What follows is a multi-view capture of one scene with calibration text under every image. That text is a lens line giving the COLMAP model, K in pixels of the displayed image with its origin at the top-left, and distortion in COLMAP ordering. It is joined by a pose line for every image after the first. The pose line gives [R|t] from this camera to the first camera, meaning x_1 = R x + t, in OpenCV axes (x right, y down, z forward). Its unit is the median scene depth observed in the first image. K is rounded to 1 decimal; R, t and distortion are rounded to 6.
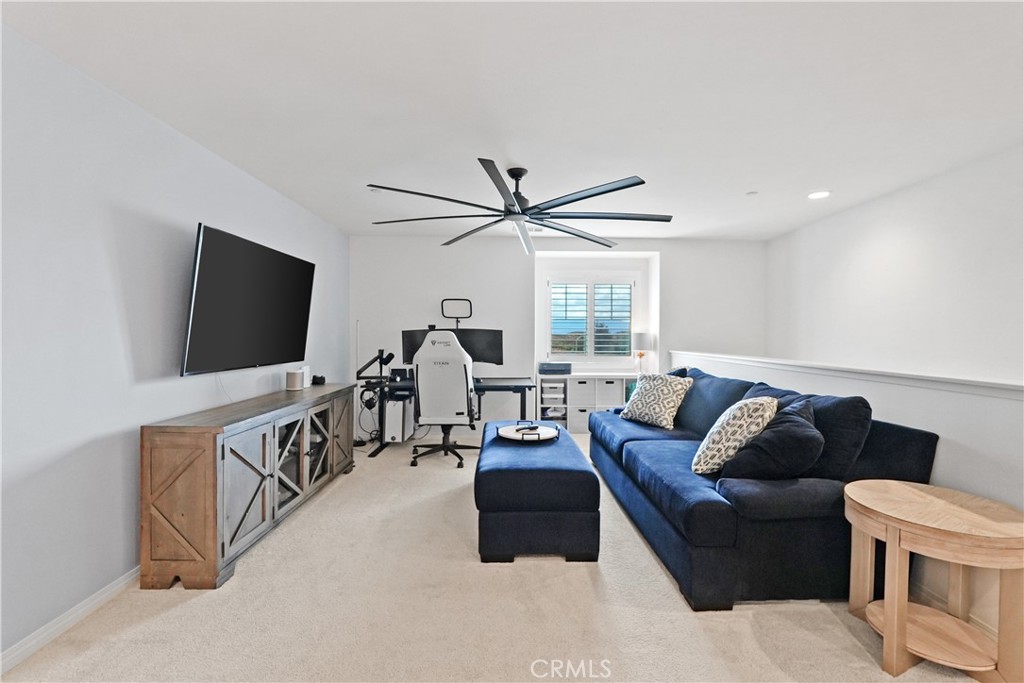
lens RADIAL K [[464.6, 0, 511.9], [0, 464.6, 342.0], [0, 0, 1]] dist [0.000677, 0.002375]
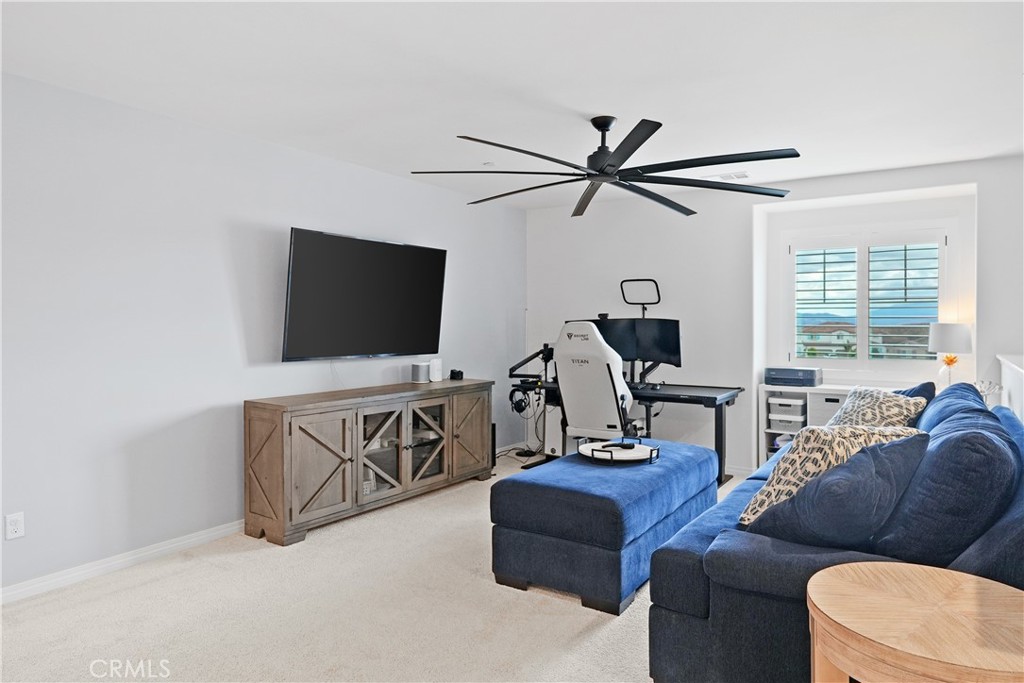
lens RADIAL K [[656.9, 0, 512.5], [0, 656.9, 335.7], [0, 0, 1]] dist [0.002774, 0.002055]
pose [[0.821050, 0.009463, -0.570777, 0.561093], [-0.010218, 0.999946, 0.001880, 0.000509], [0.570764, 0.004289, 0.821103, -0.009849]]
